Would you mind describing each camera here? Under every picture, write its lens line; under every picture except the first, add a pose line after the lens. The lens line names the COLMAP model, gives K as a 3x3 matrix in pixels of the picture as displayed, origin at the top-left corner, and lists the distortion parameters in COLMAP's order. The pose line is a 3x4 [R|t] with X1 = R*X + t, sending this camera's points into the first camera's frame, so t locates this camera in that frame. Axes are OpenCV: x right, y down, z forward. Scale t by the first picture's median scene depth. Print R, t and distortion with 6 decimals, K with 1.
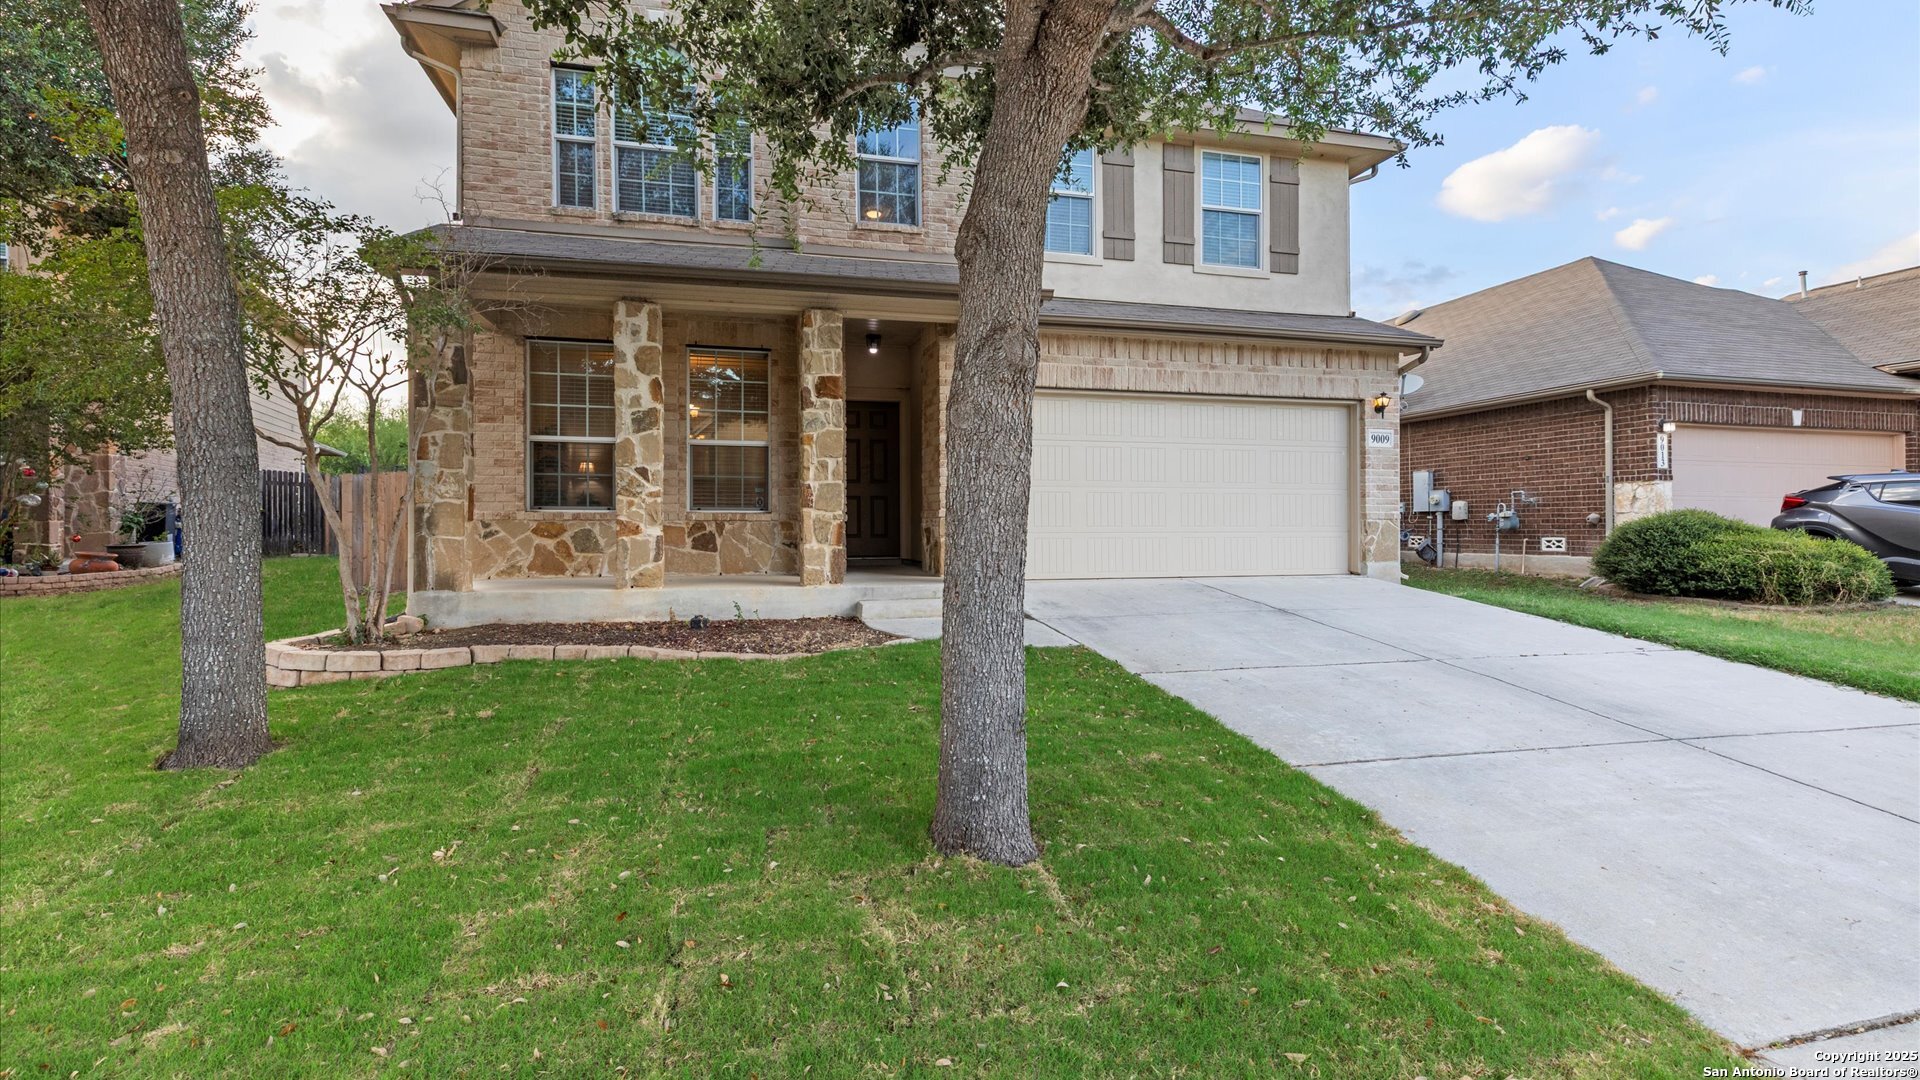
lens RADIAL K [[866.1, 0, 960.0], [0, 866.1, 540.0], [0, 0, 1]] dist [0.000775, -0.000489]
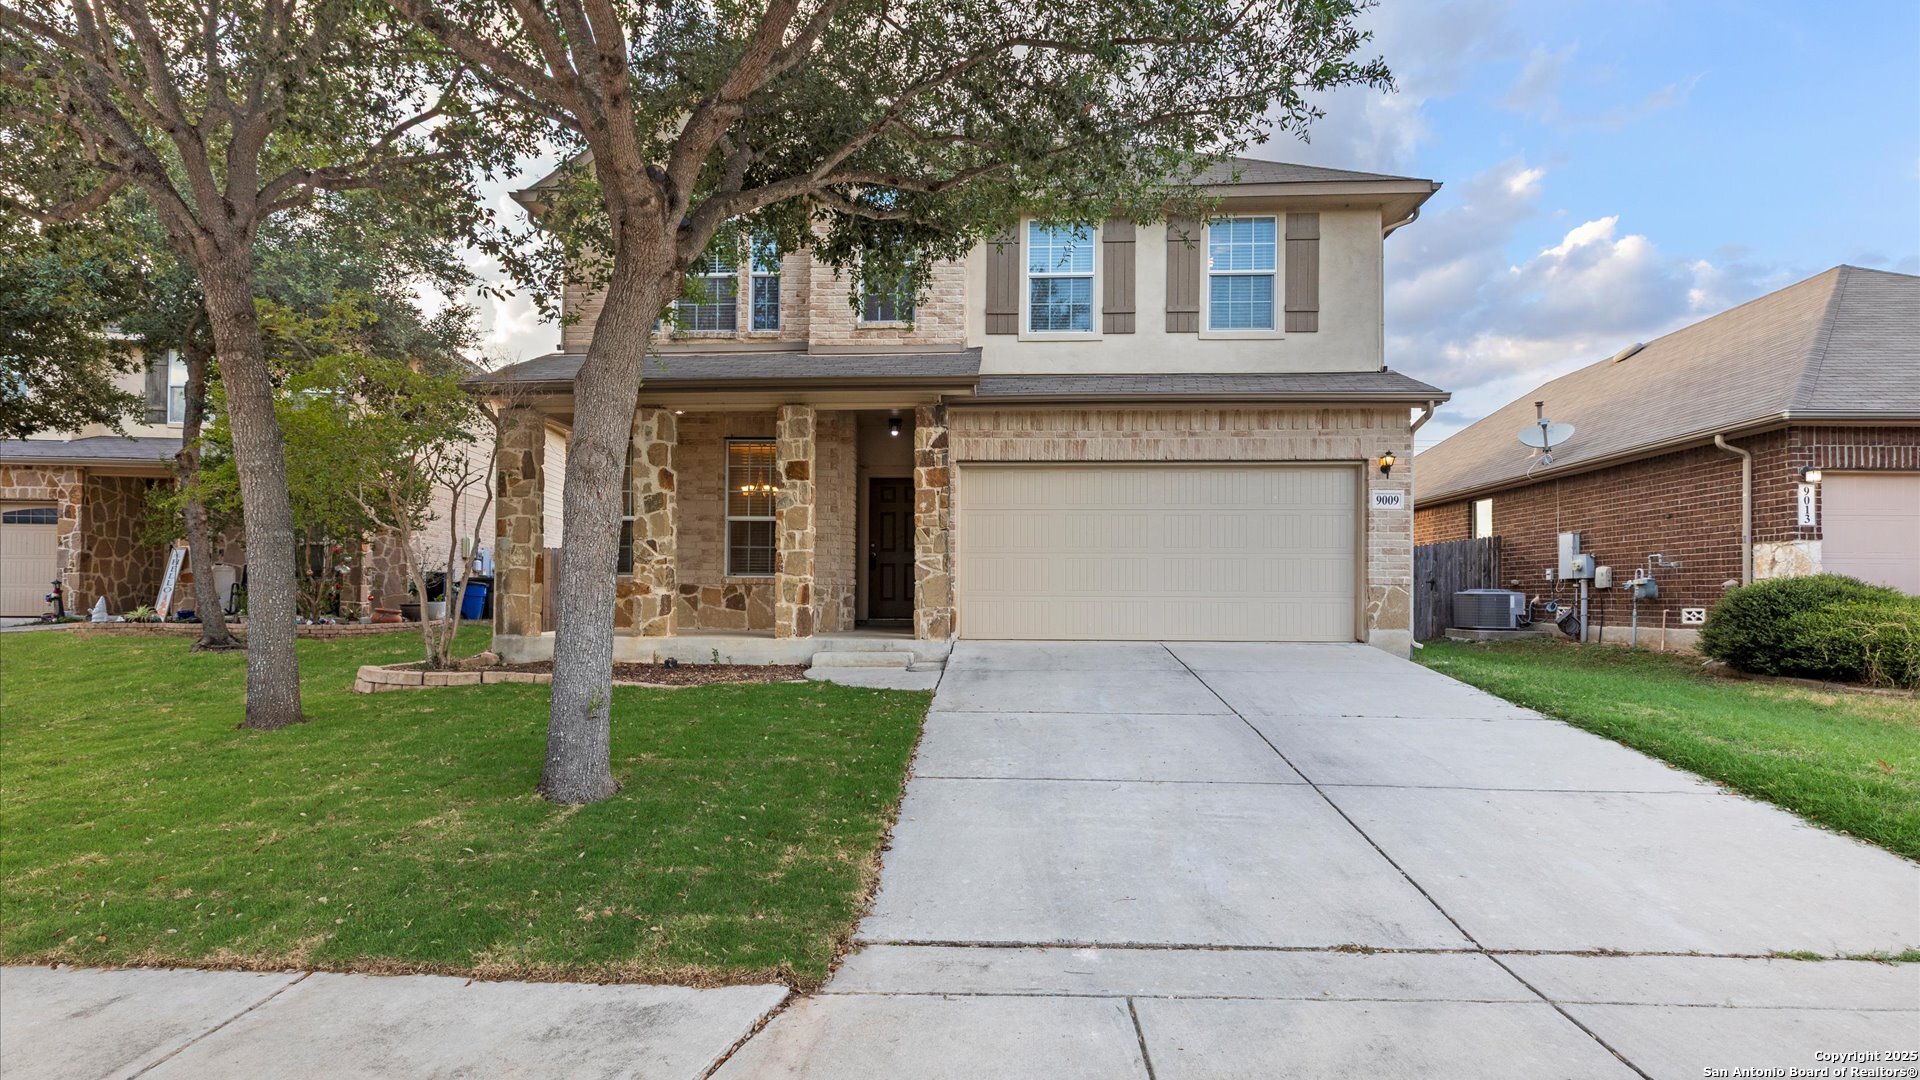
lens RADIAL K [[896.1, 0, 962.1], [0, 896.1, 609.6], [0, 0, 1]] dist [-0.000882, -0.000032]
pose [[0.954776, 0.009953, -0.297159, 0.336946], [-0.010938, 0.999939, -0.001653, 0.010352], [0.297124, 0.004829, 0.954827, -0.078561]]
